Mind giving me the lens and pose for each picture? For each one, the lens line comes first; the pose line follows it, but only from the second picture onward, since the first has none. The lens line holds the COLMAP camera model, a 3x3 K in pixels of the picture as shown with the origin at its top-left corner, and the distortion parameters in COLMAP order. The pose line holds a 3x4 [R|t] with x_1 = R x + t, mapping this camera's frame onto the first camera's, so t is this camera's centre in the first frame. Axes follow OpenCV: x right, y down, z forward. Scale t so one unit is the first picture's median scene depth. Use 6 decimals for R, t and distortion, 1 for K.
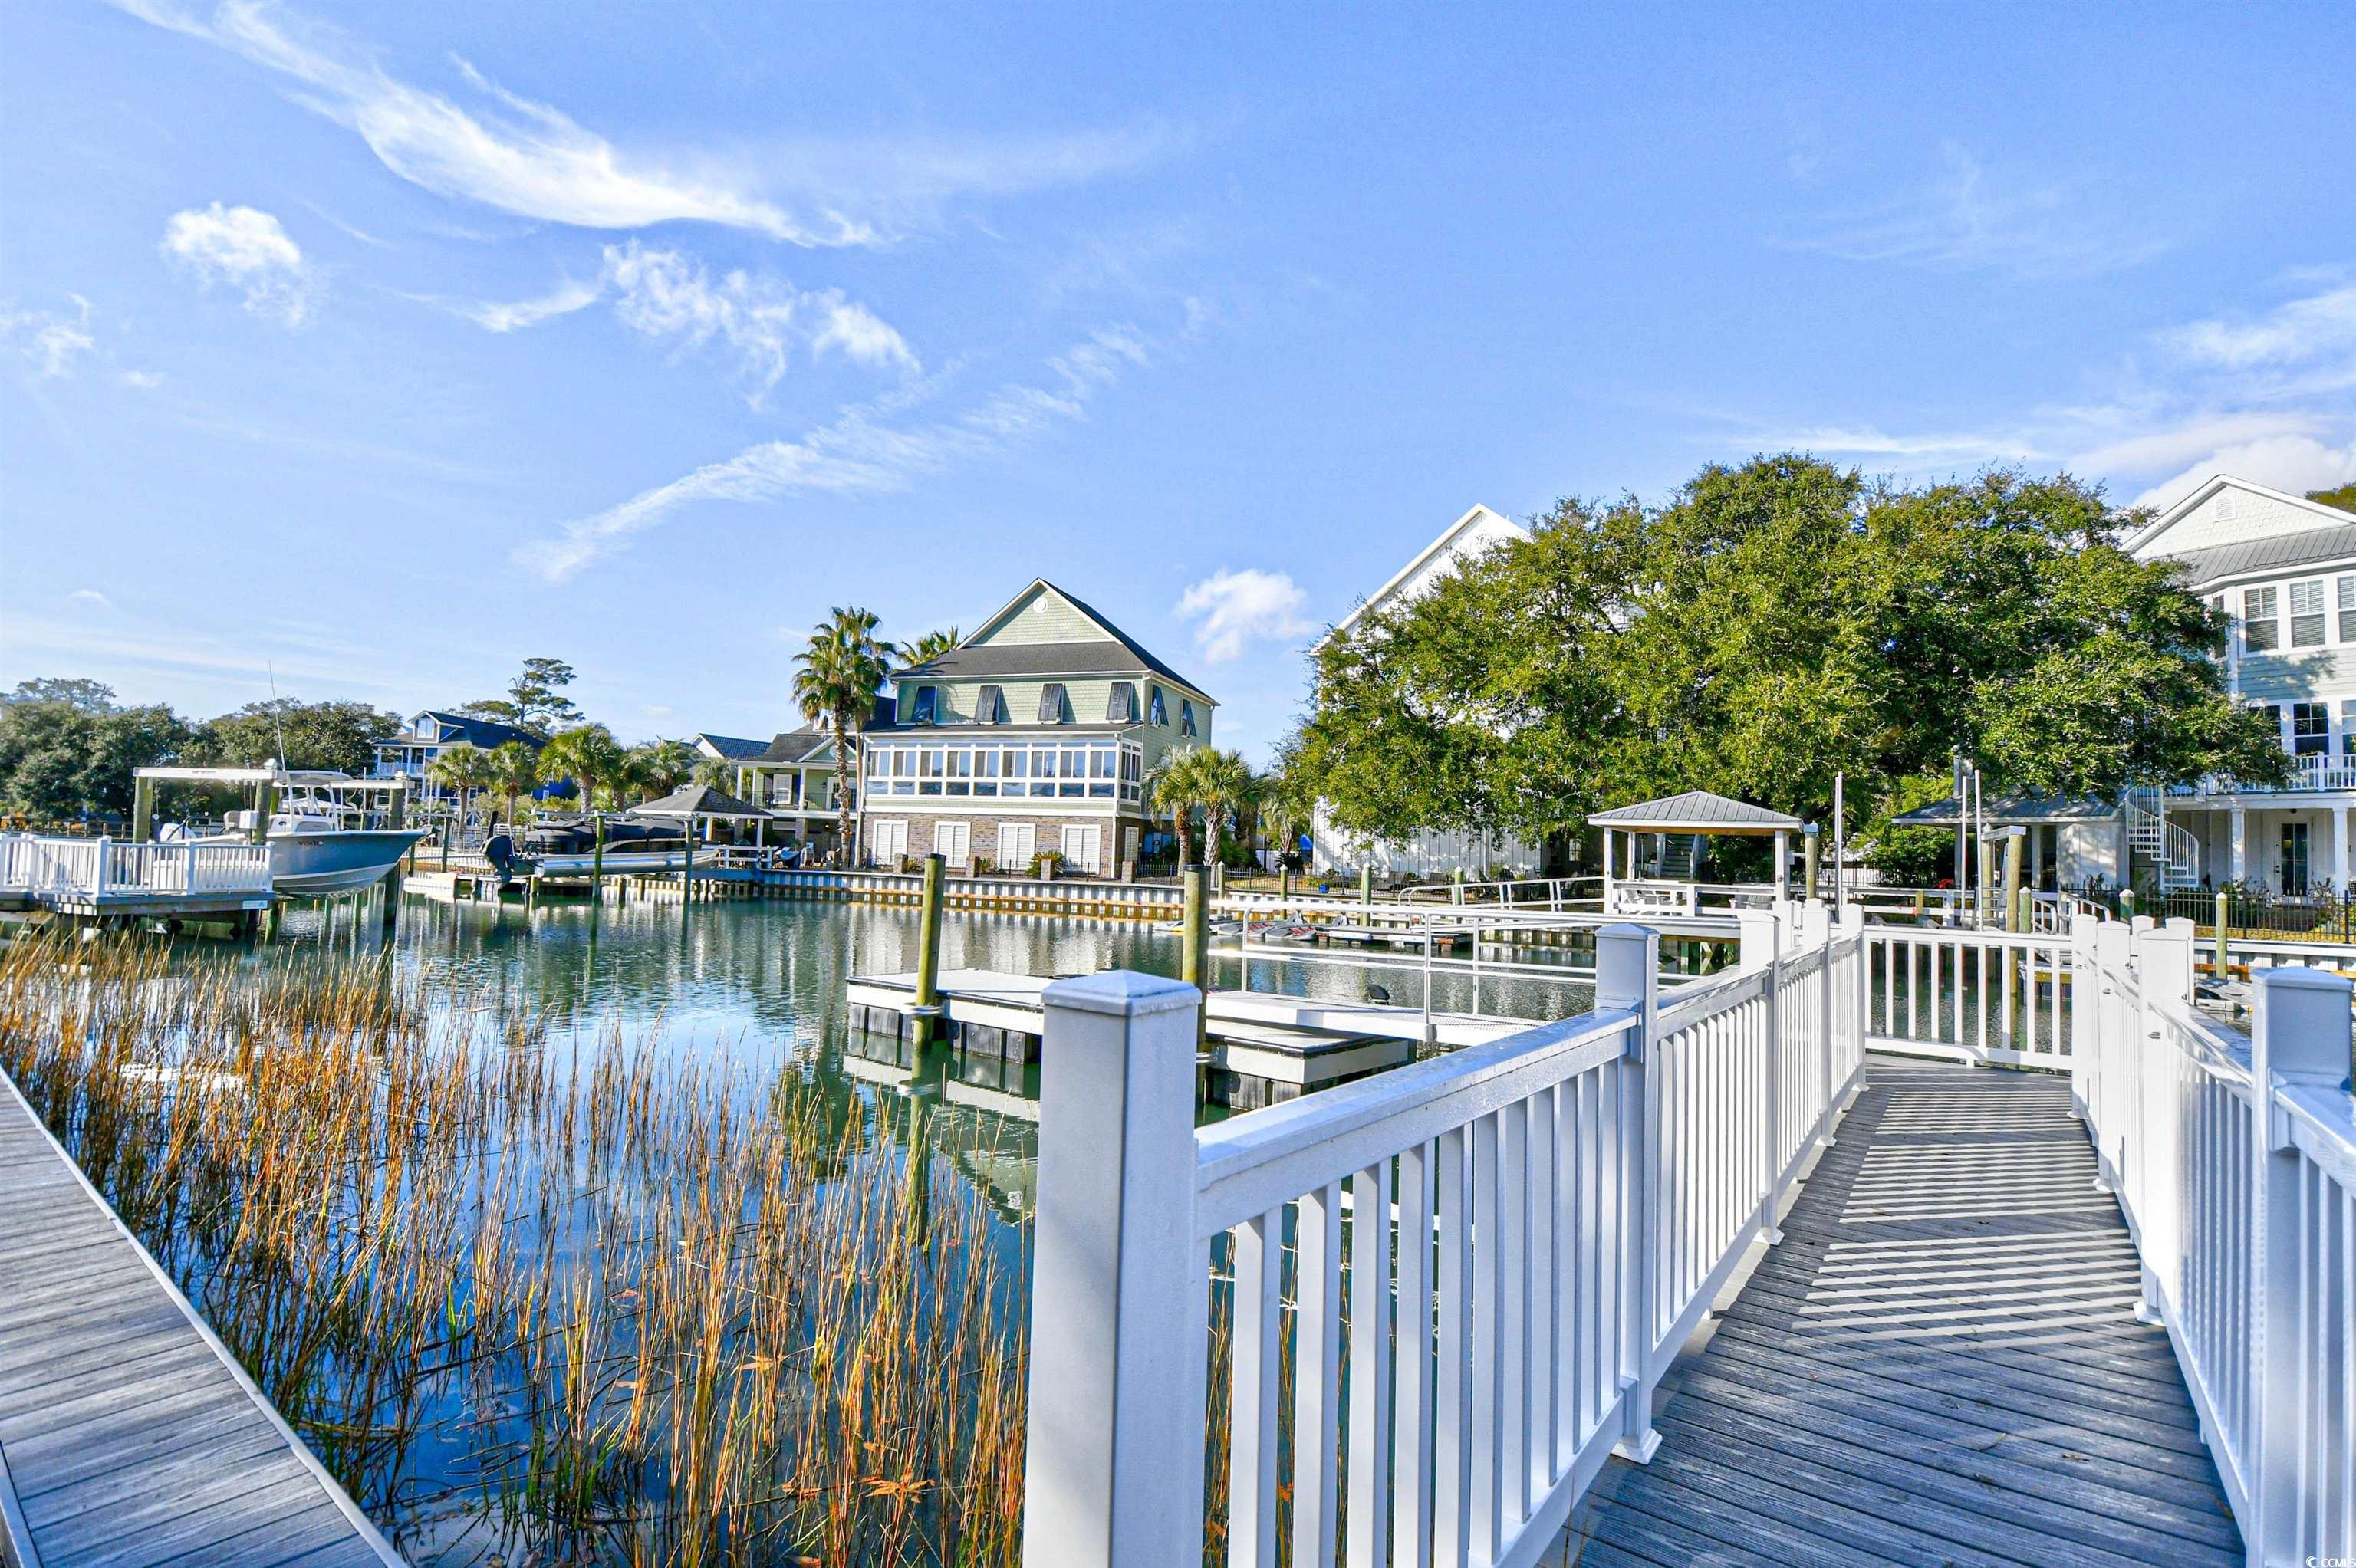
lens RADIAL K [[1055.9, 0, 1195.6], [0, 1055.9, 828.2], [0, 0, 1]] dist [-0.013229, -0.009056]
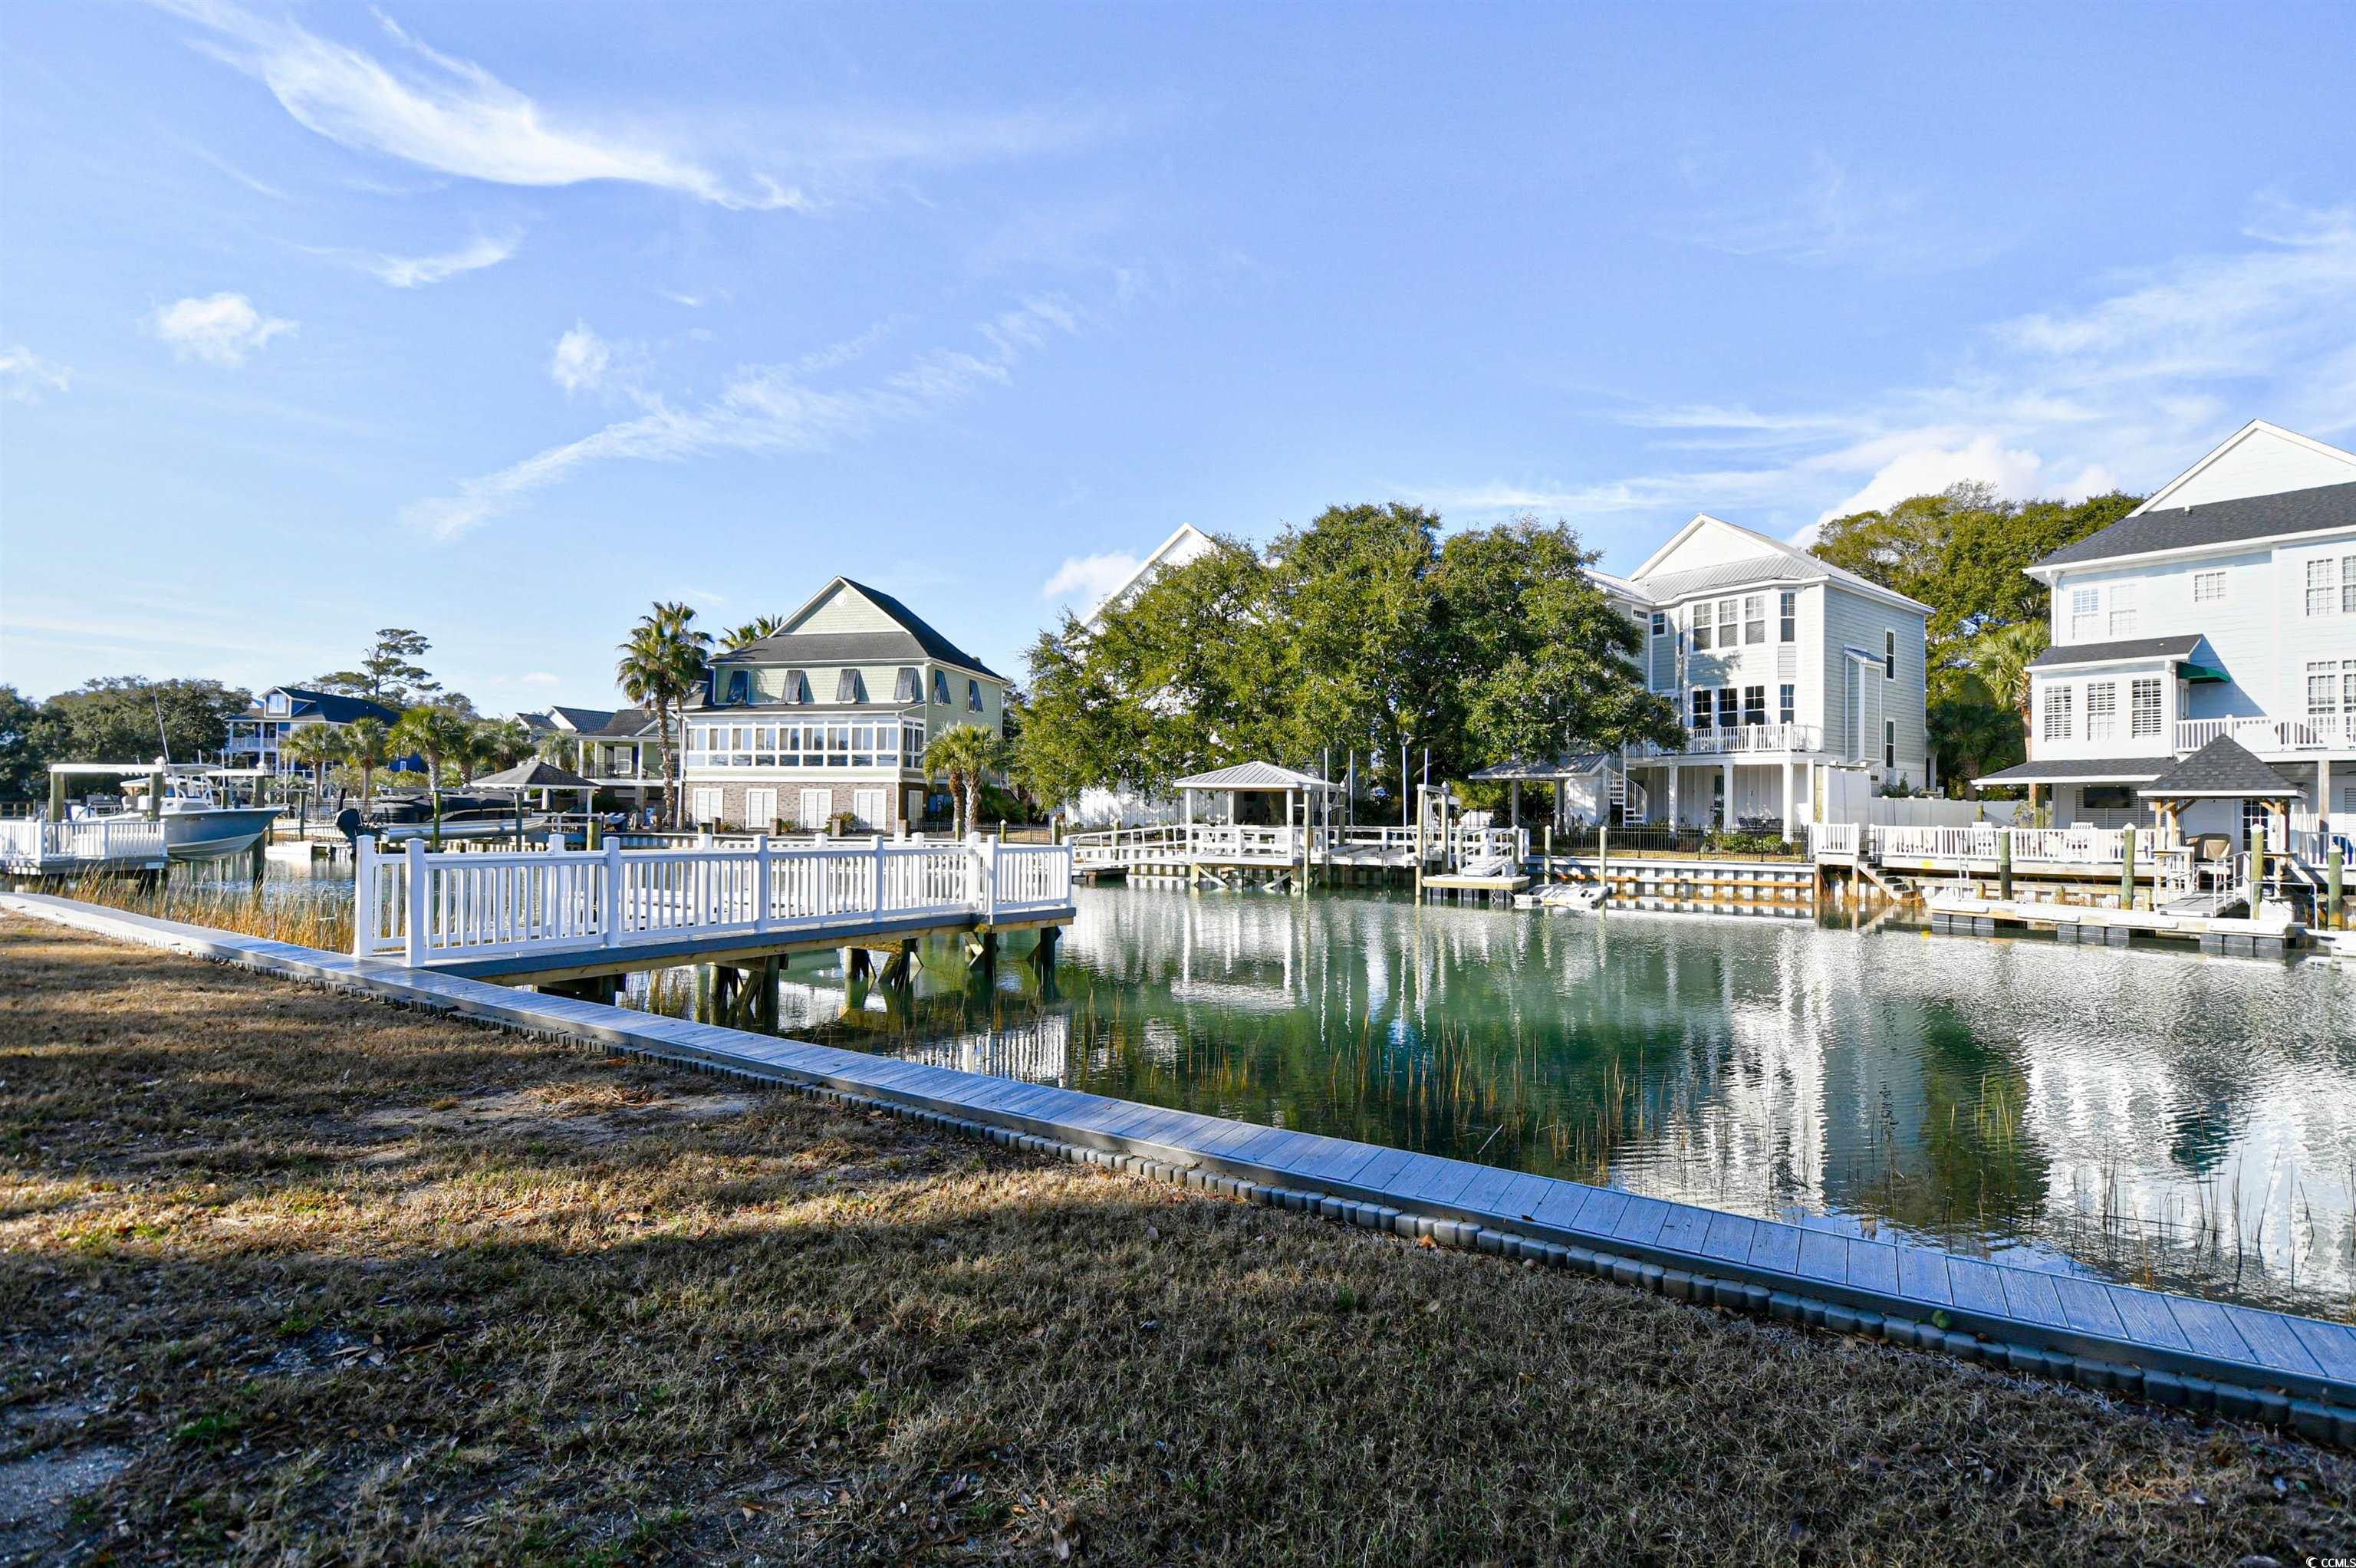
lens RADIAL K [[1055.9, 0, 1223.3], [0, 1055.9, 800.7], [0, 0, 1]] dist [-0.013229, -0.009056]
pose [[0.994855, -0.015175, 0.100169, 0.153726], [0.014047, 0.999830, 0.011955, 0.000624], [-0.100334, -0.010487, 0.994899, -0.198252]]
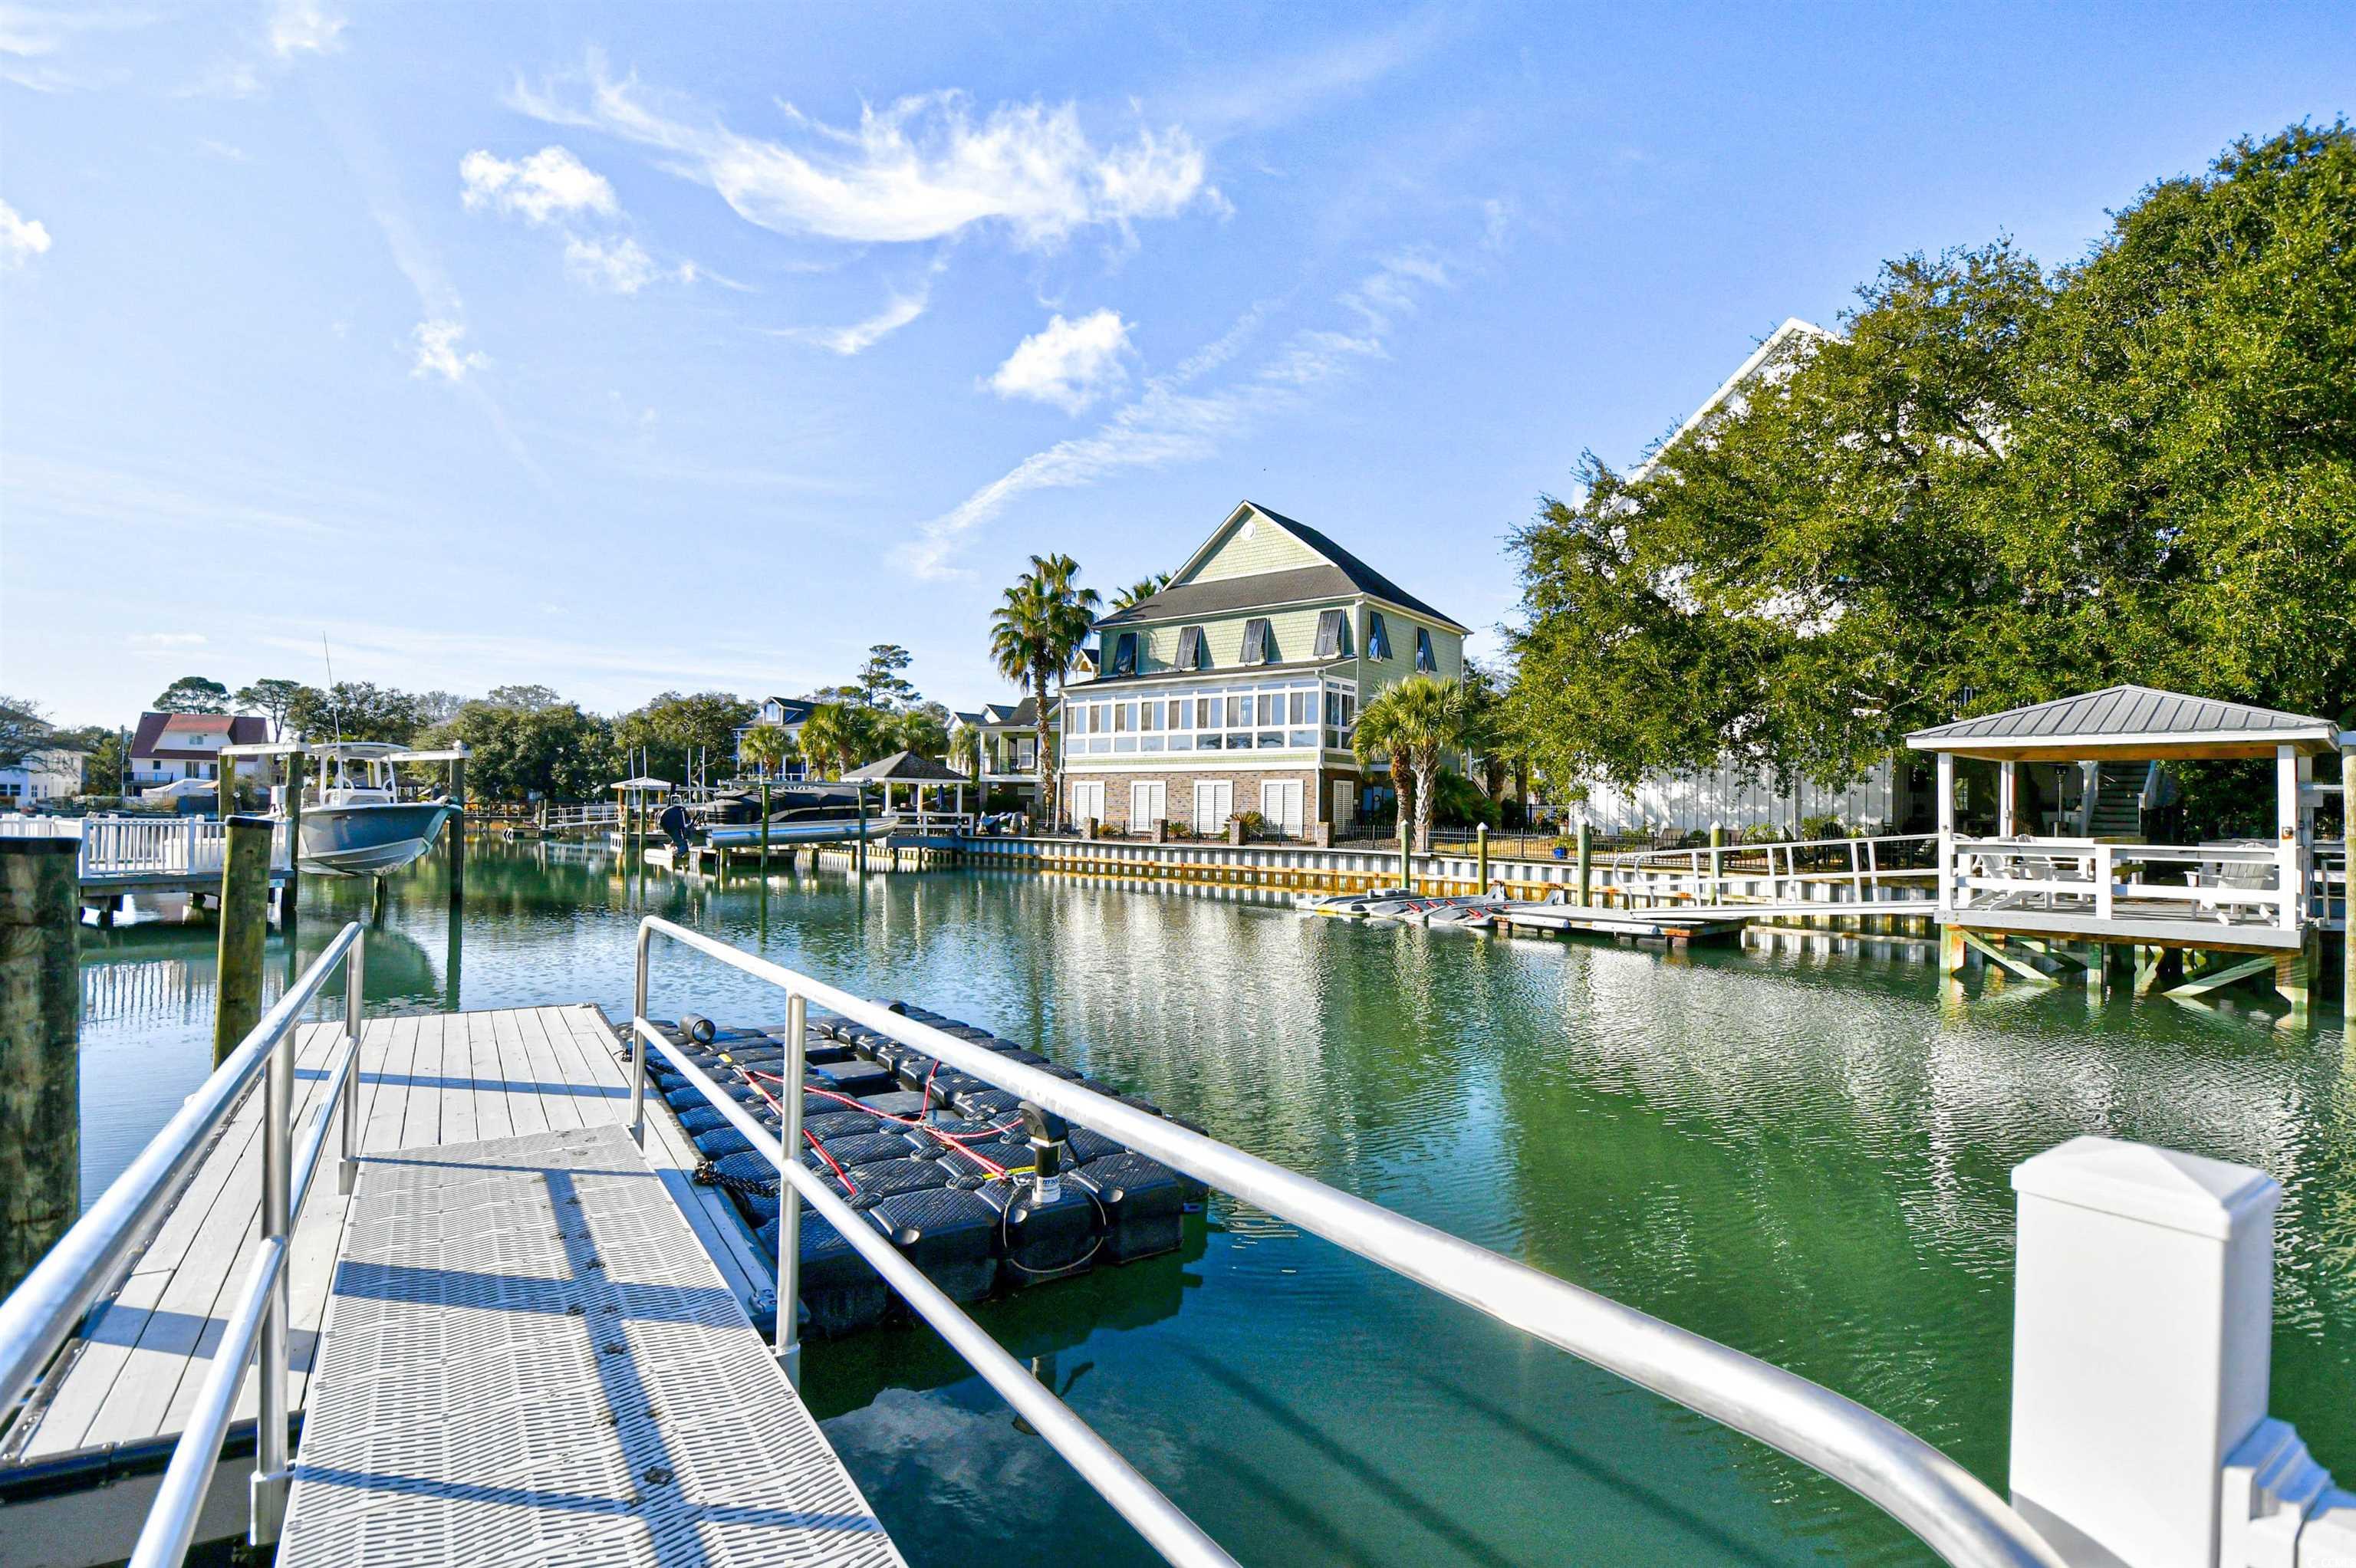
lens RADIAL K [[1055.9, 0, 1190.3], [0, 1055.9, 811.4], [0, 0, 1]] dist [-0.013229, -0.009056]
pose [[0.946613, -0.016363, -0.321958, 0.089605], [0.021966, 0.999664, 0.013777, 0.008292], [0.321624, -0.020113, 0.946654, 0.150057]]
